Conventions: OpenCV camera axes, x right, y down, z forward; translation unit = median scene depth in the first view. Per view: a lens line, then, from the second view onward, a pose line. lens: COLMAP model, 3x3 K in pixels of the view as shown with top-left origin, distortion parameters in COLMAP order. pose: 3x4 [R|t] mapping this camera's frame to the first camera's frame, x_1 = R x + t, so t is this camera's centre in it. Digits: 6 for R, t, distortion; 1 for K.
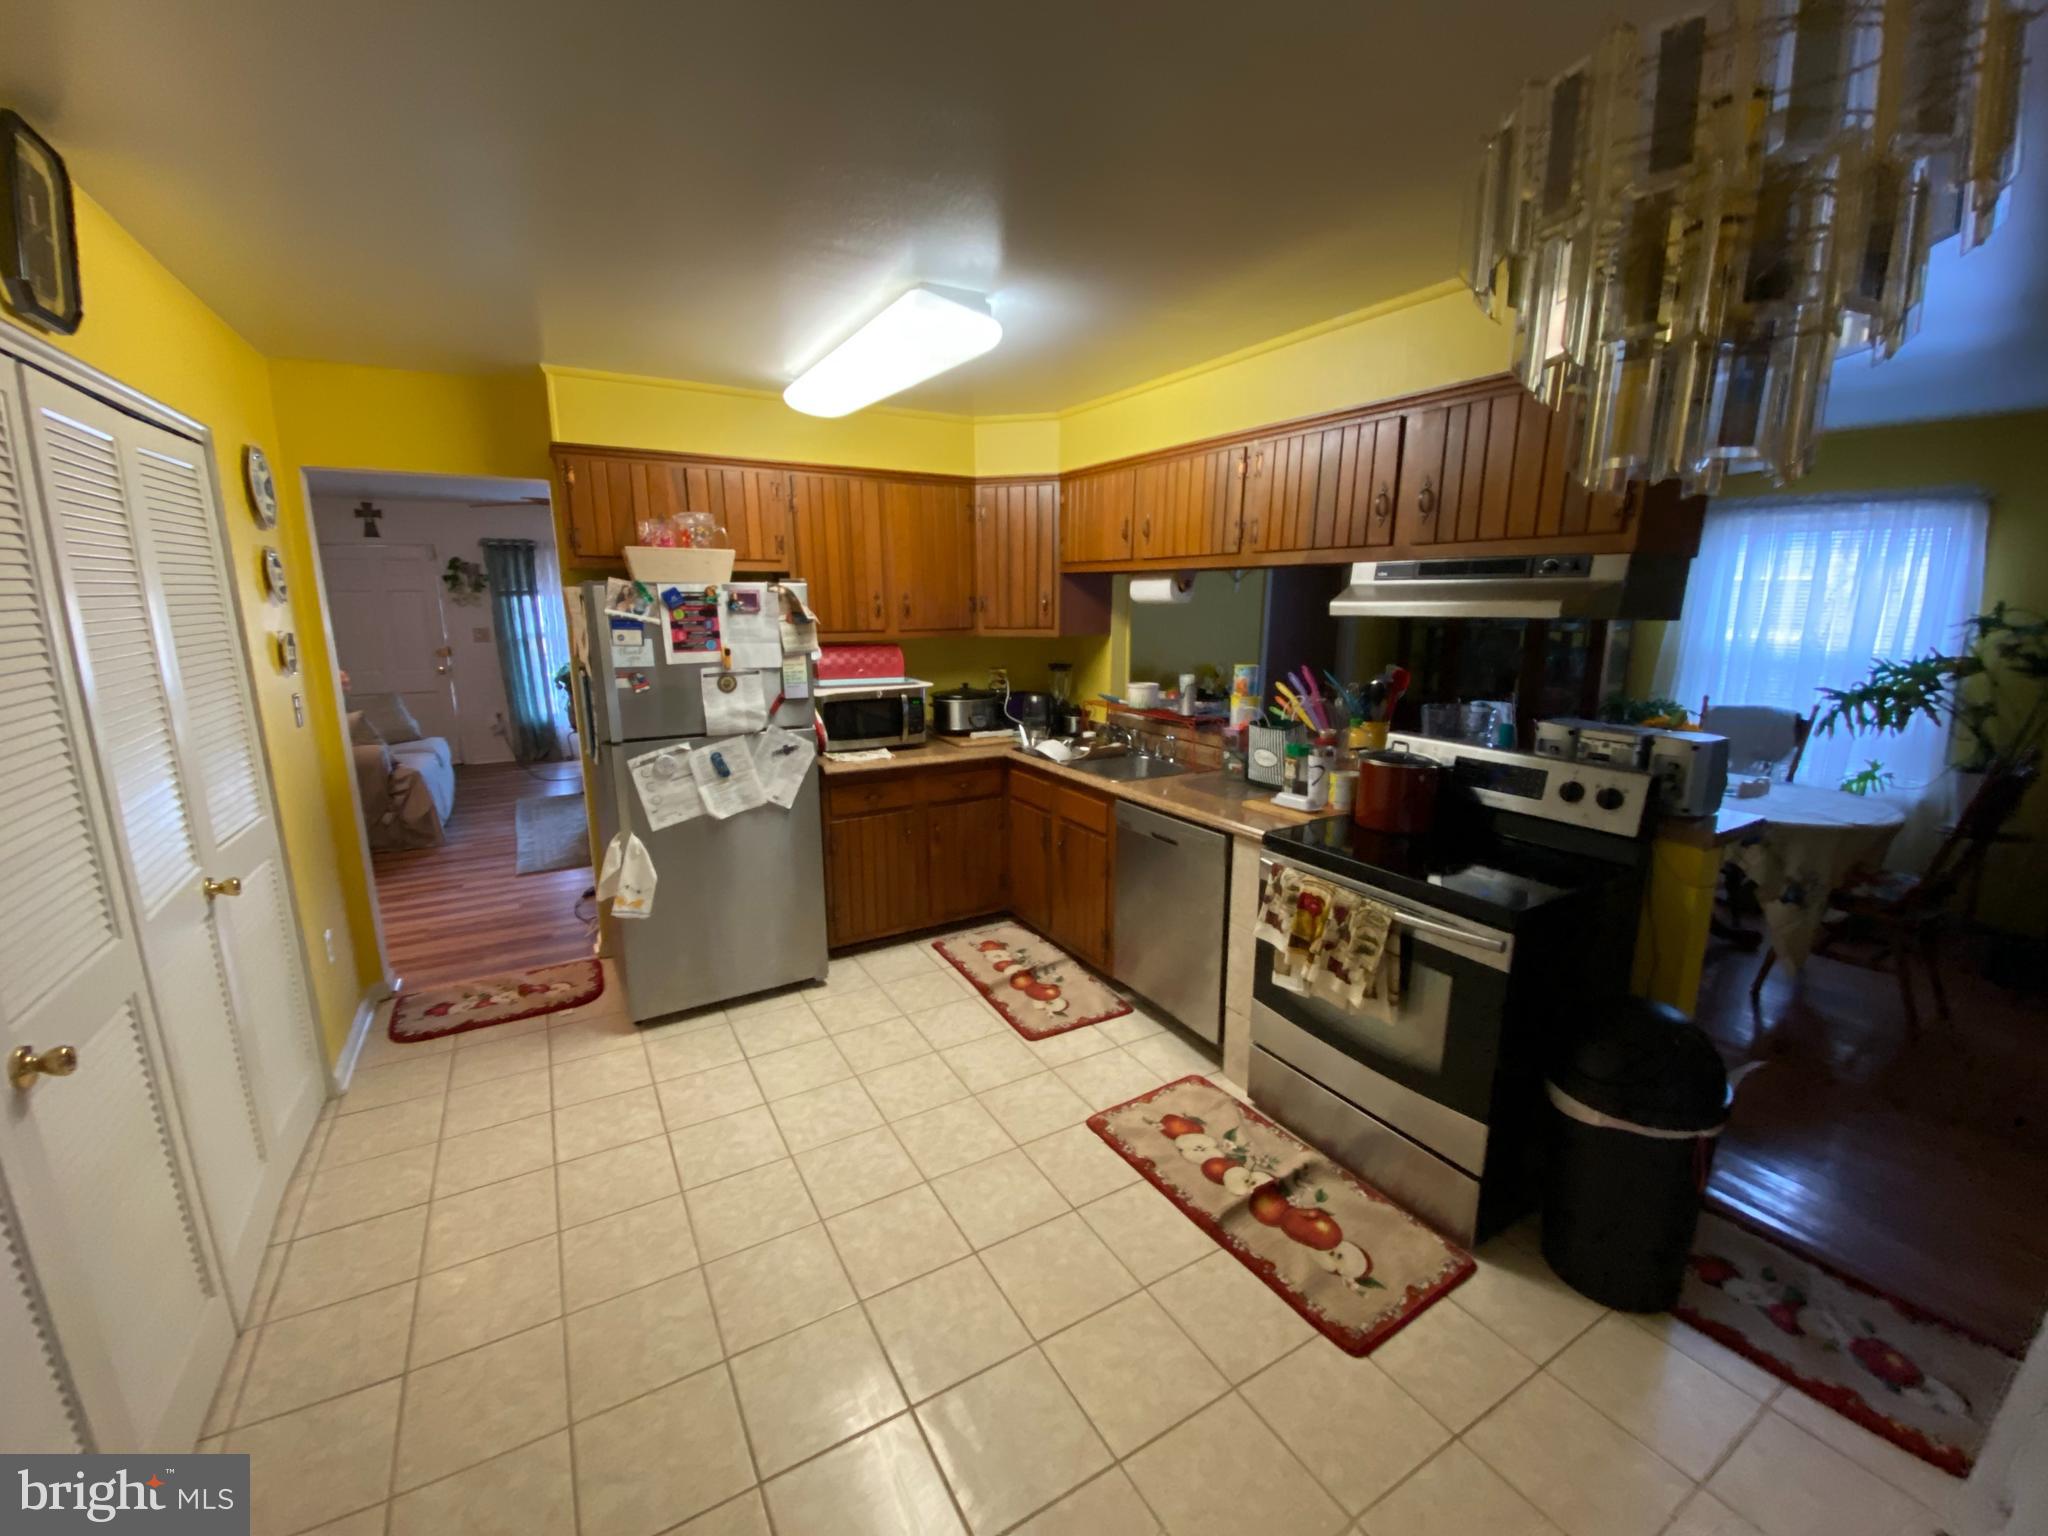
lens RADIAL K [[816.8, 0, 1017.9], [0, 816.8, 770.7], [0, 0, 1]] dist [0.013809, -0.018257]
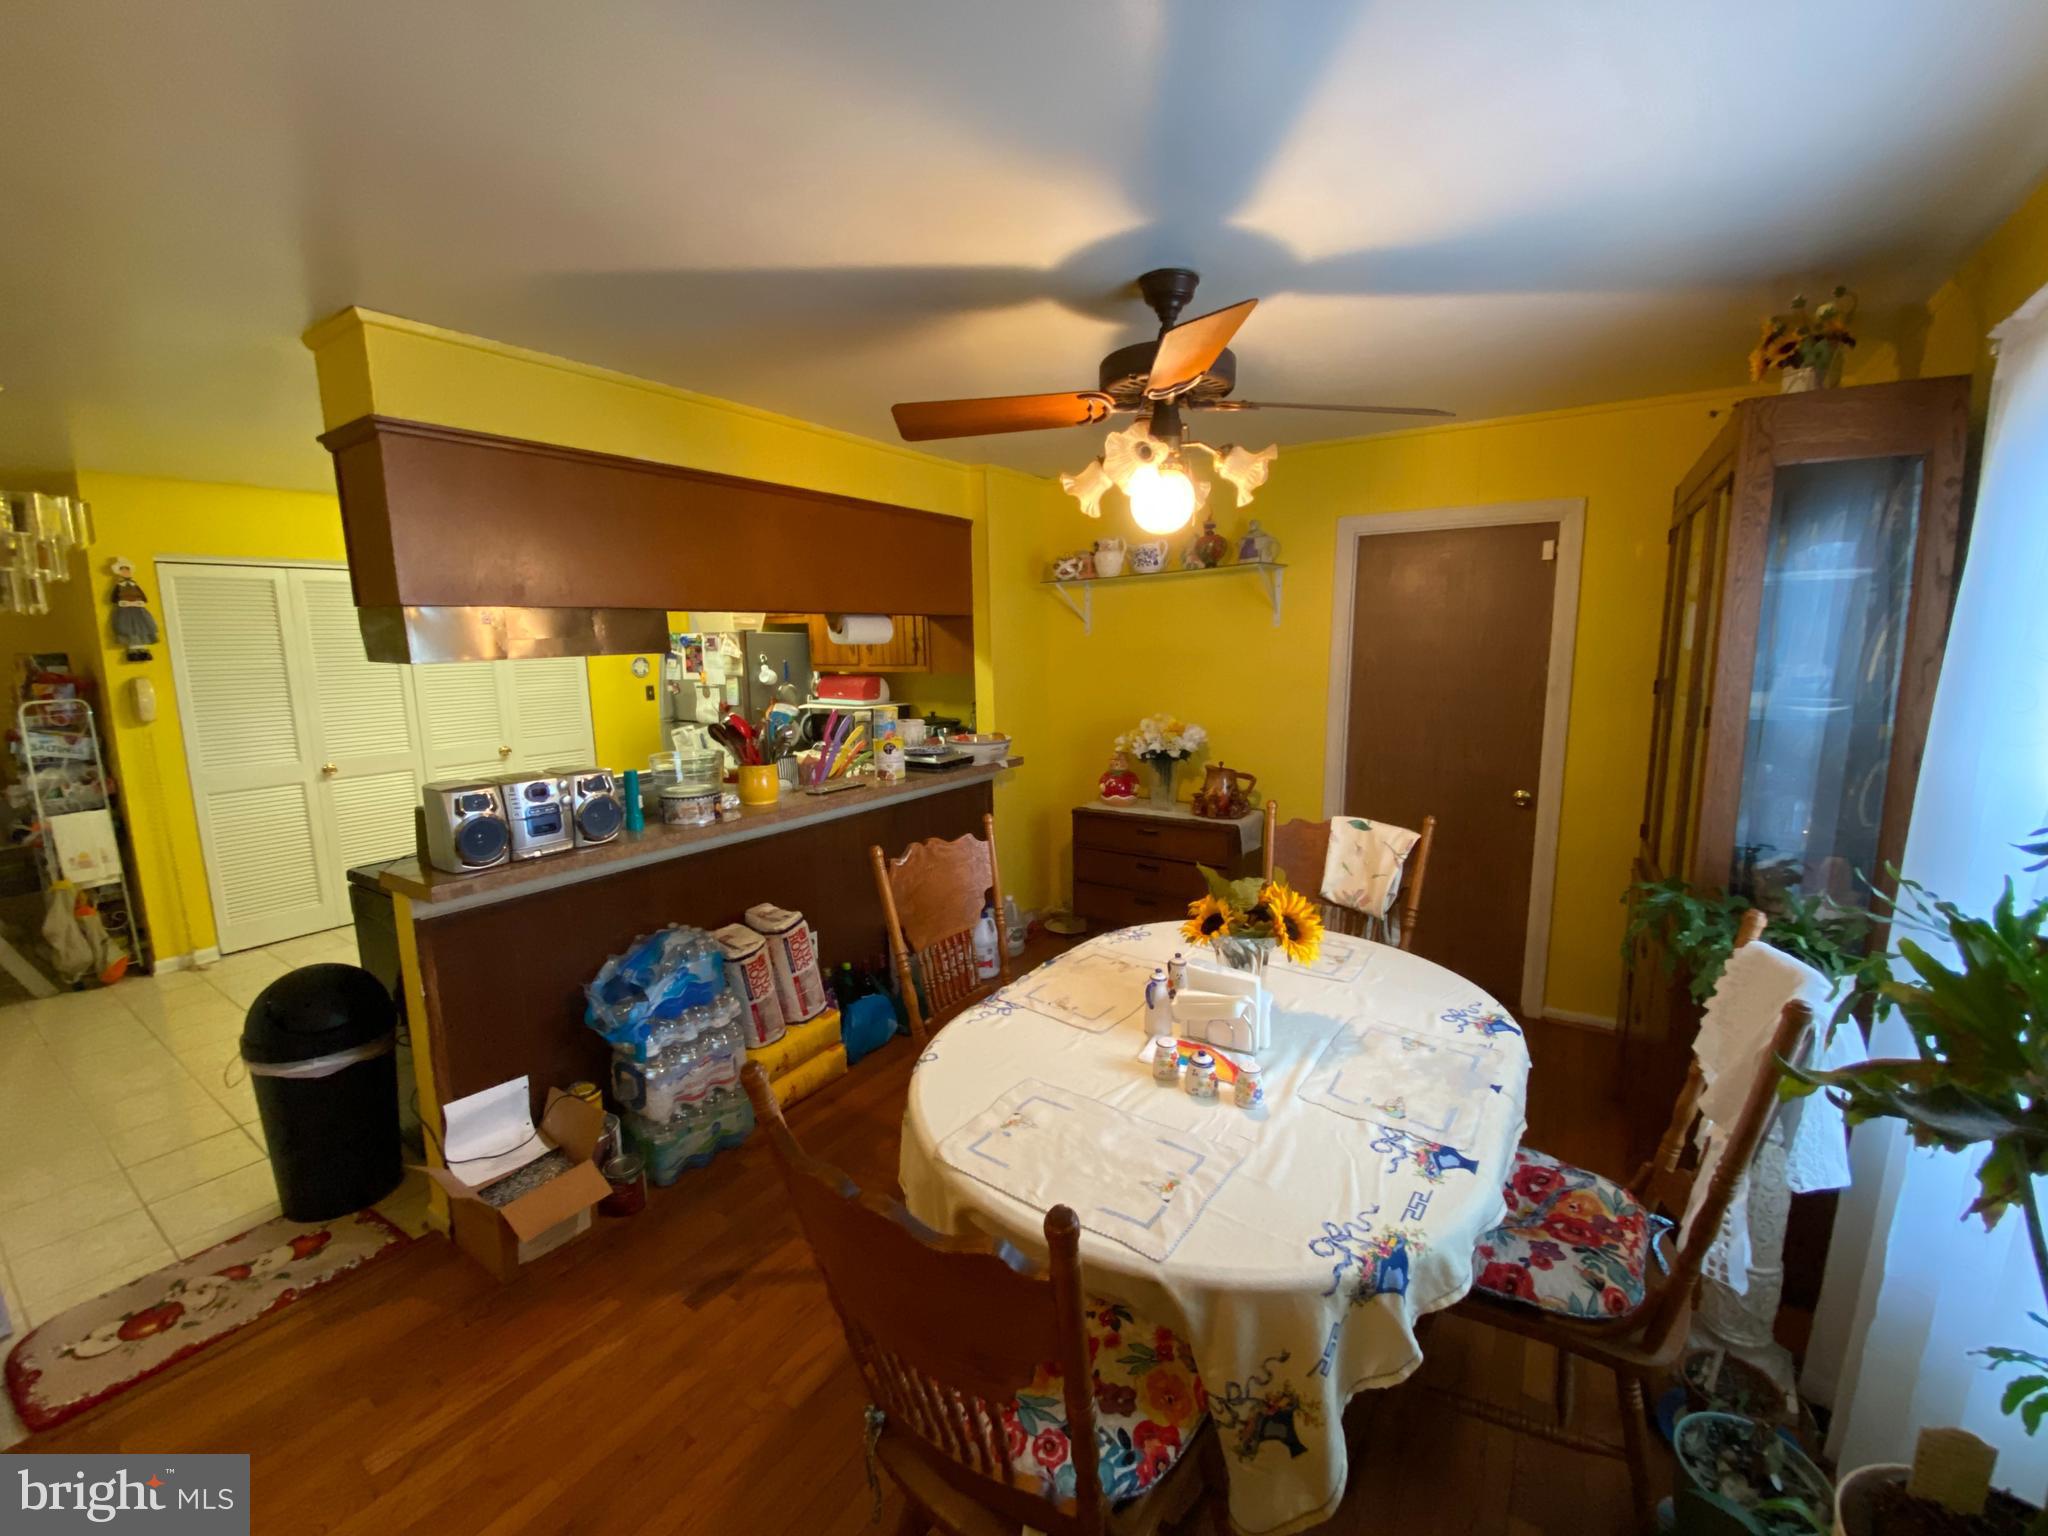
lens RADIAL K [[825.7, 0, 1024.0], [0, 825.7, 768.0], [0, 0, 1]] dist [0.042475, -0.035998]
pose [[0.447480, 0.134265, -0.884158, 1.142895], [-0.170027, 0.983405, 0.063284, -0.138381], [0.877982, 0.122013, 0.462883, 0.646672]]
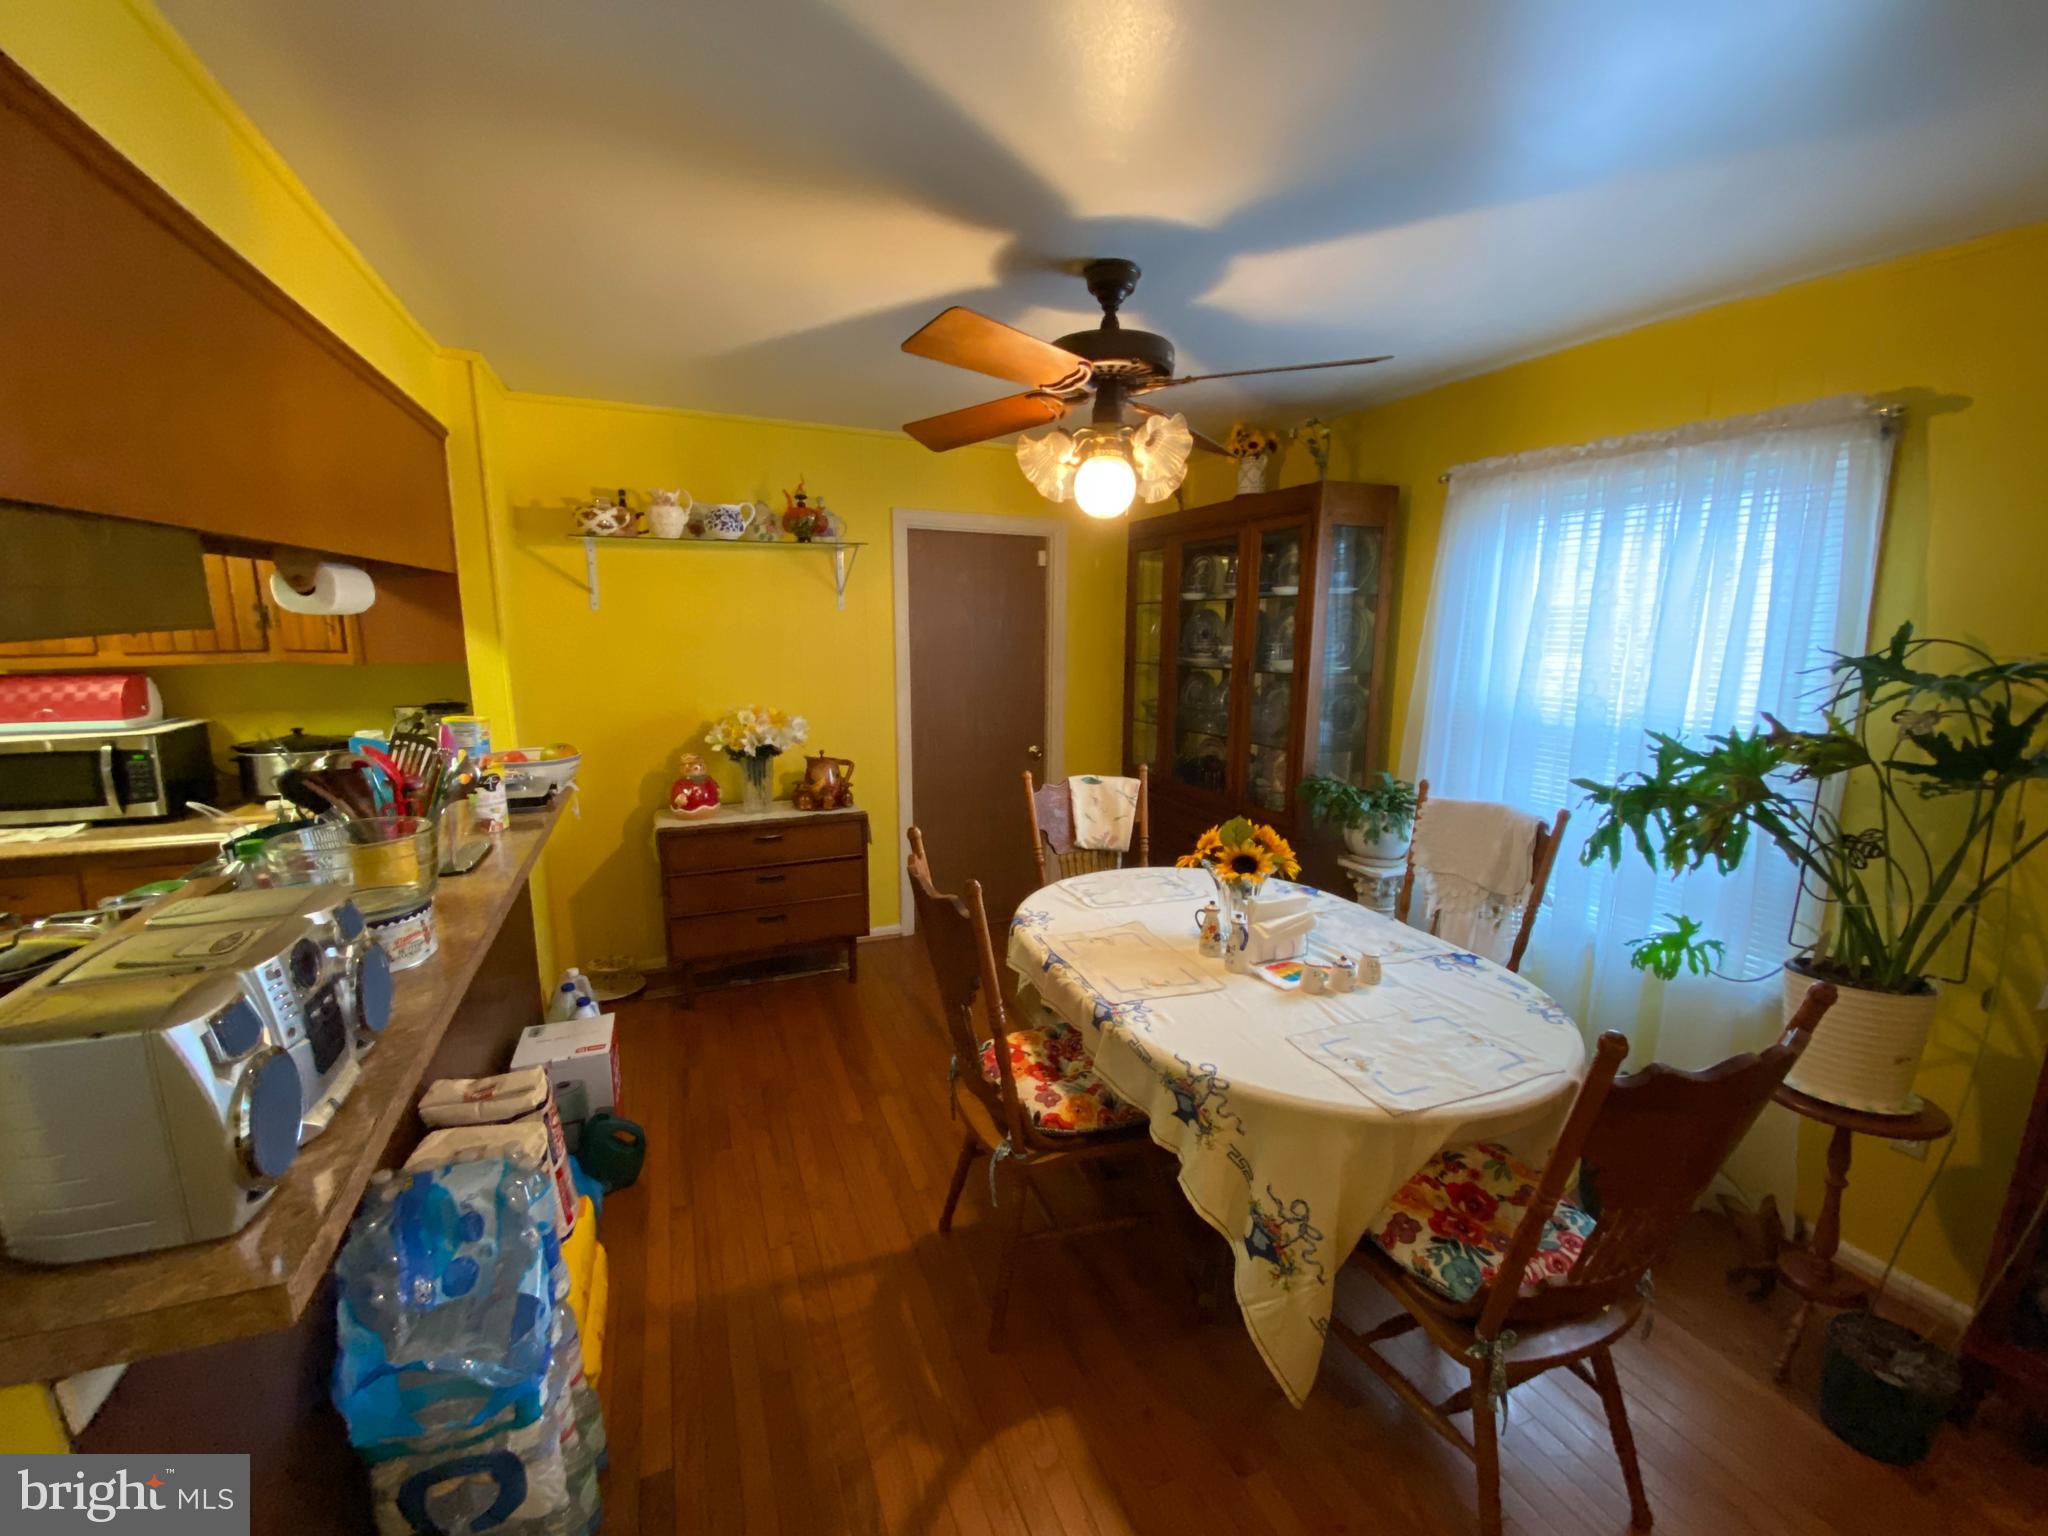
lens RADIAL K [[825.7, 0, 1024.0], [0, 825.7, 768.0], [0, 0, 1]] dist [0.042475, -0.035998]
pose [[0.993184, 0.032493, -0.111932, 0.699943], [-0.036061, 0.998899, -0.029997, -0.082276], [0.110834, 0.033828, 0.993263, 0.403775]]
